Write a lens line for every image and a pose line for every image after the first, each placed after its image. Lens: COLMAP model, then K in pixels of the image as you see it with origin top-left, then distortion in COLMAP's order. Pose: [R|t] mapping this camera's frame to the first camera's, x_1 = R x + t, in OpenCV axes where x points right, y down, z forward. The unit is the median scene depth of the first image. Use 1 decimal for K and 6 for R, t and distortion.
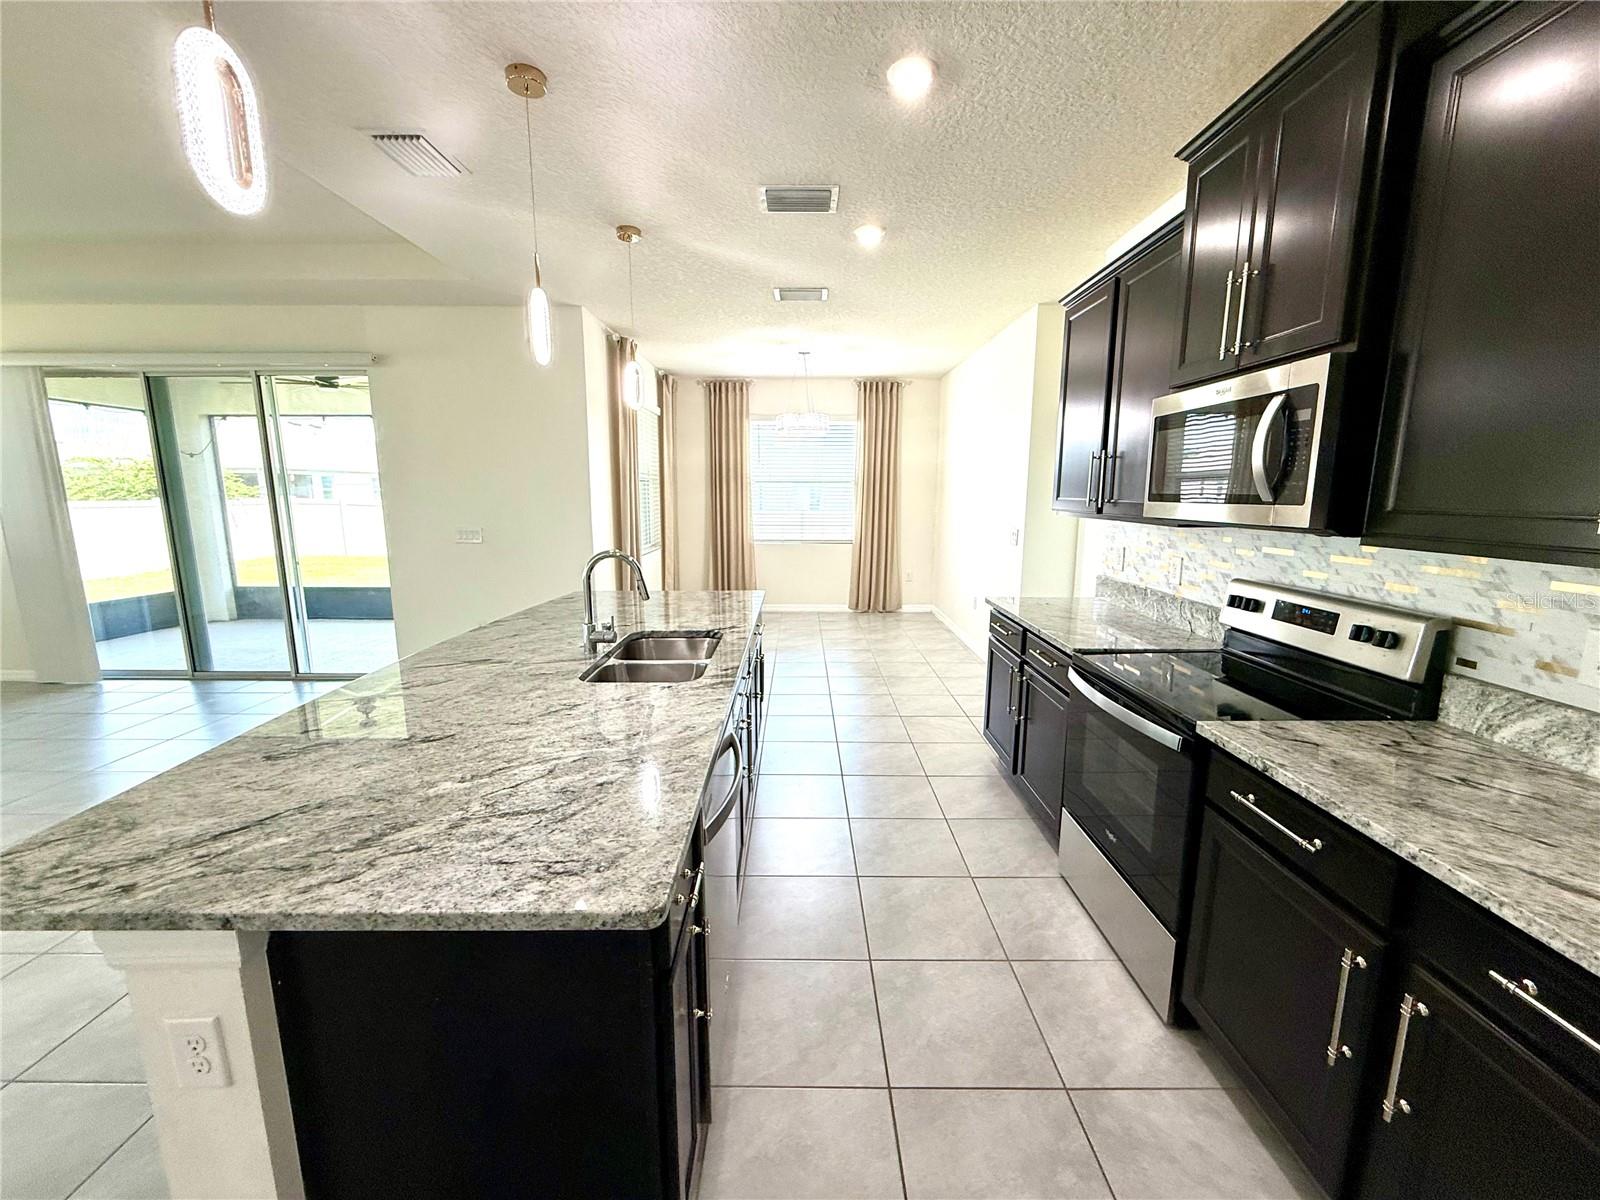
lens RADIAL K [[639.1, 0, 797.7], [0, 639.1, 589.5], [0, 0, 1]] dist [-0.001003, 0.000021]
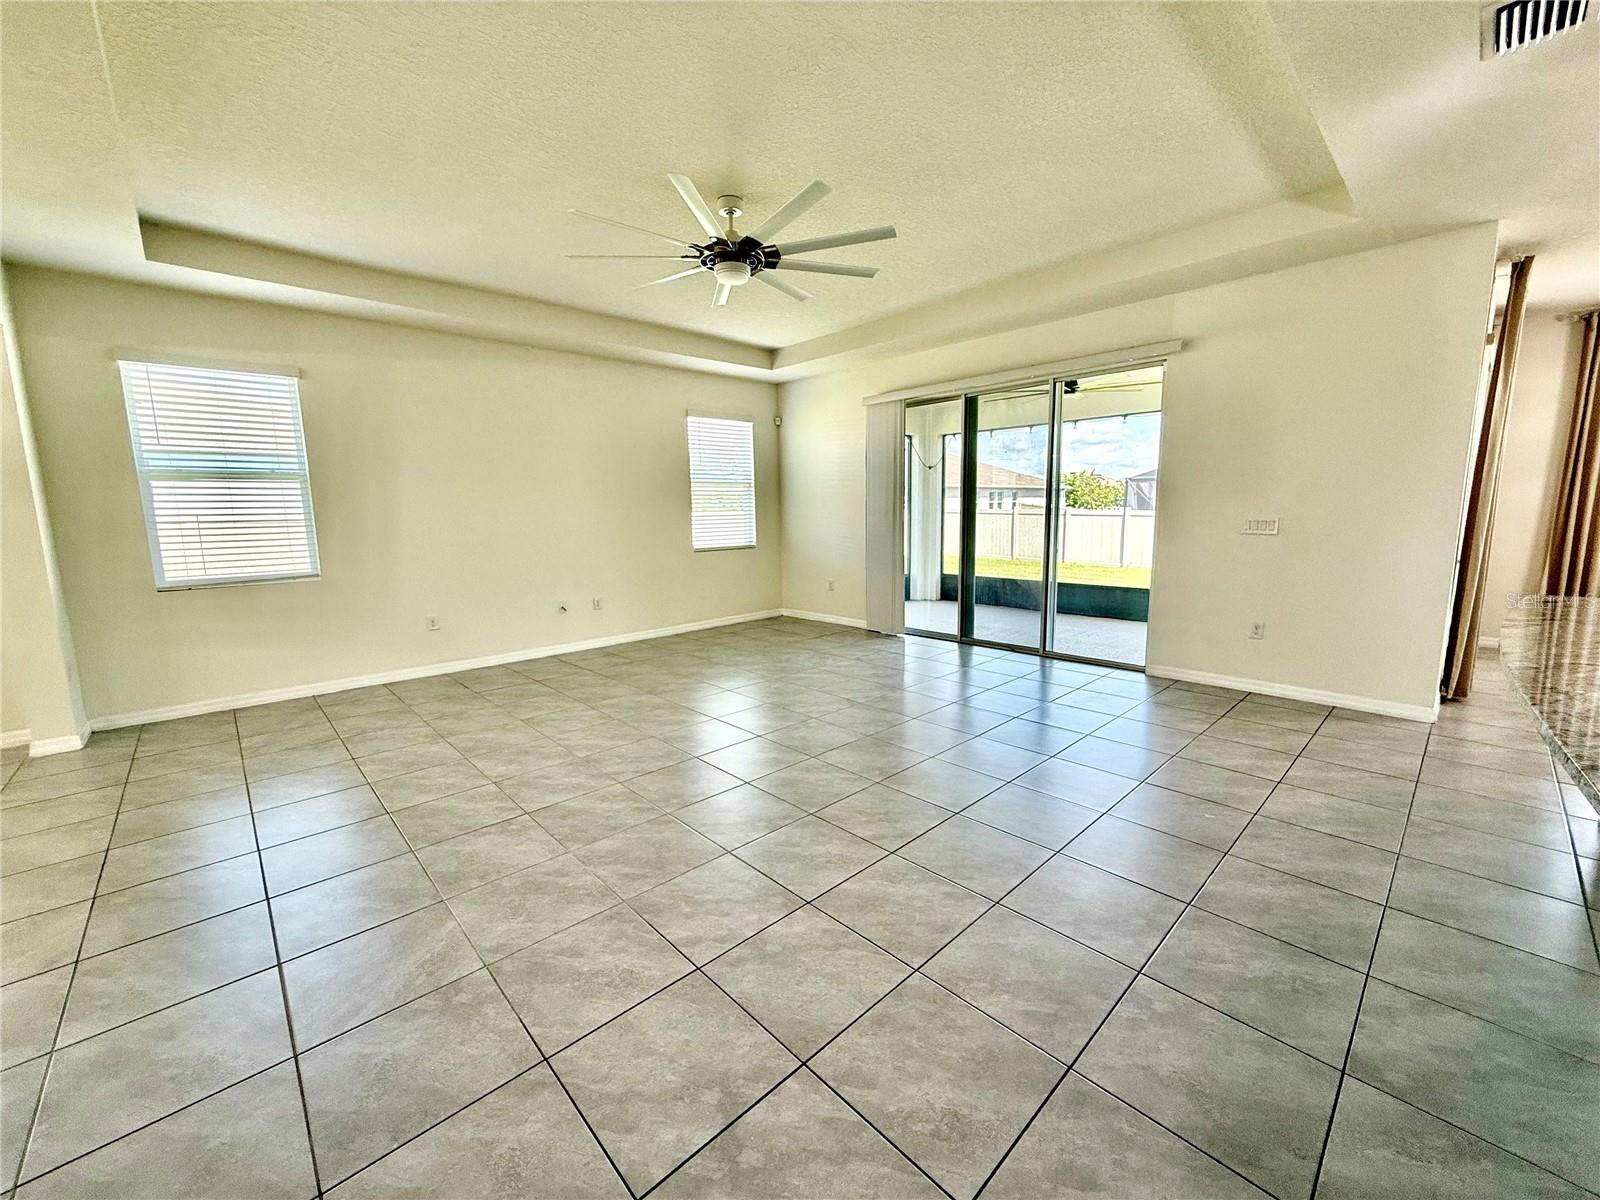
lens RADIAL K [[639.1, 0, 797.5], [0, 639.1, 600.7], [0, 0, 1]] dist [-0.001003, 0.000021]
pose [[0.684591, 0.091290, -0.723188, -0.301320], [-0.092556, 0.994983, 0.037983, 0.044429], [0.723027, 0.040933, 0.689606, -0.082494]]
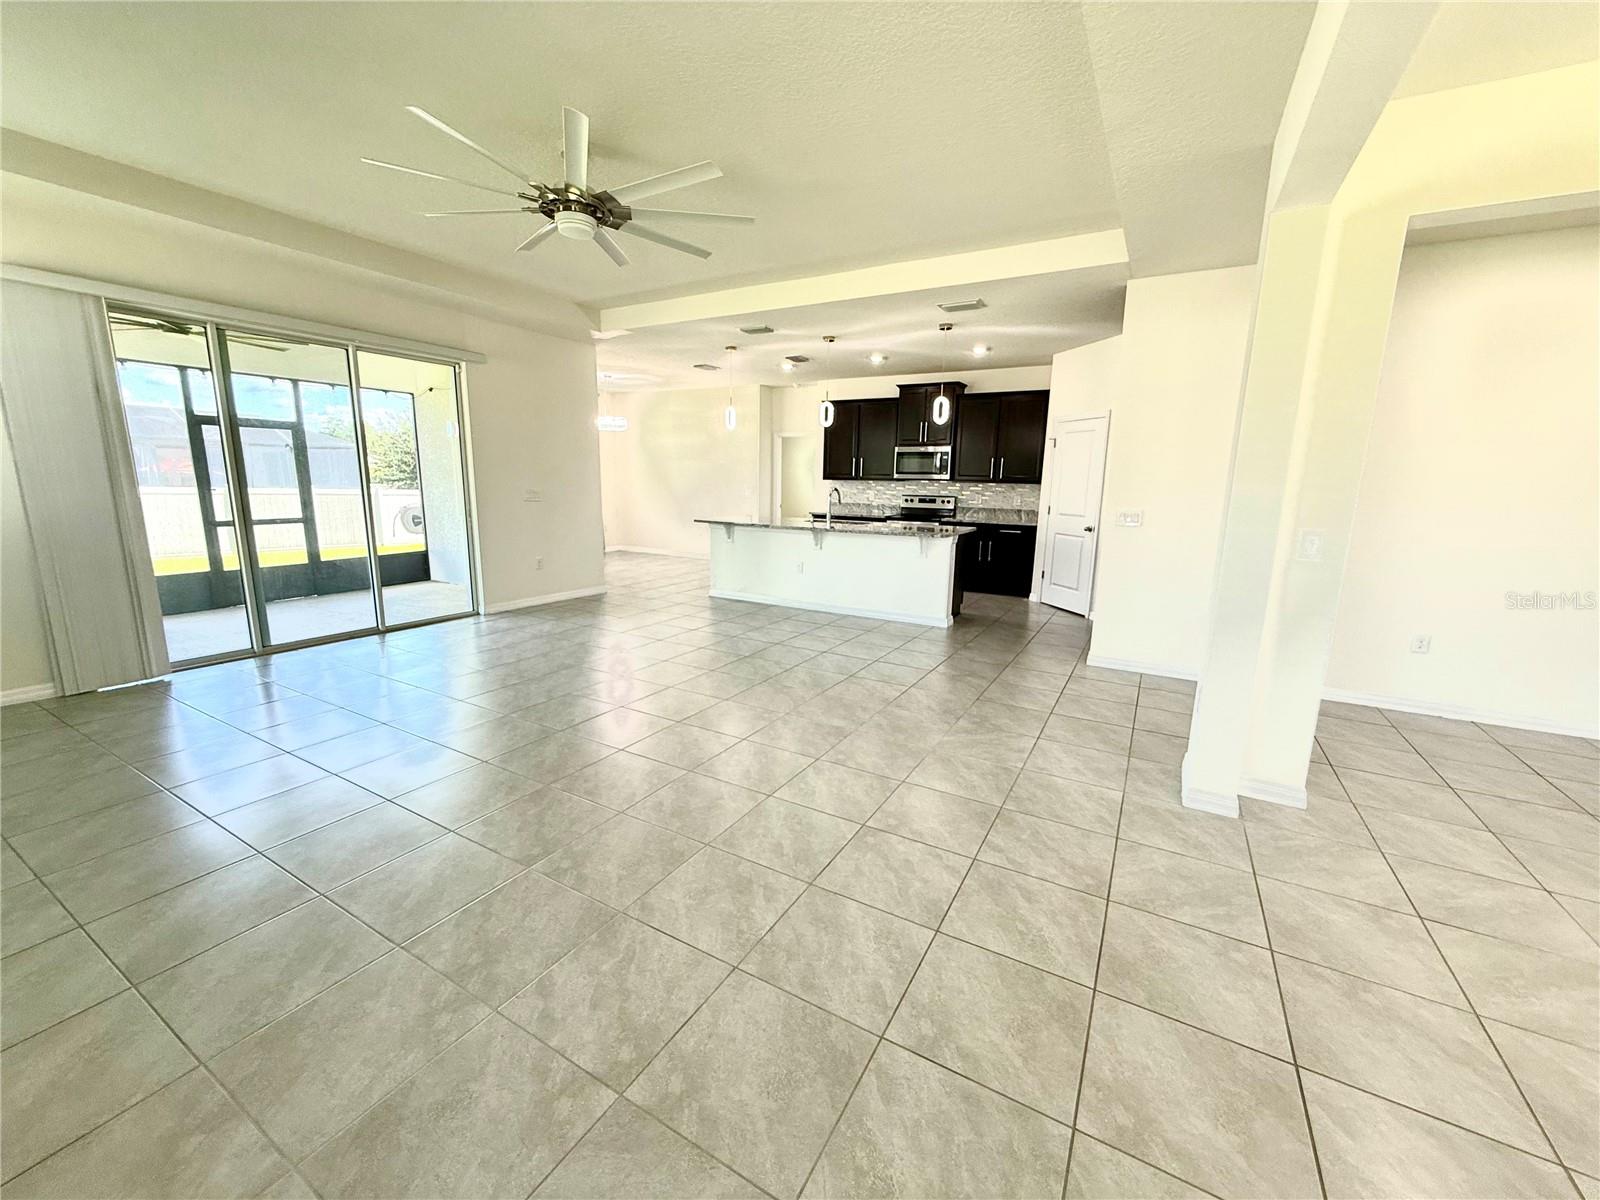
lens RADIAL K [[639.1, 0, 793.5], [0, 639.1, 600.3], [0, 0, 1]] dist [-0.001003, 0.000021]
pose [[0.495159, -0.156278, 0.854631, -1.443594], [0.115620, 0.986793, 0.113457, 0.046217], [-0.861074, 0.042633, 0.506688, -0.167977]]
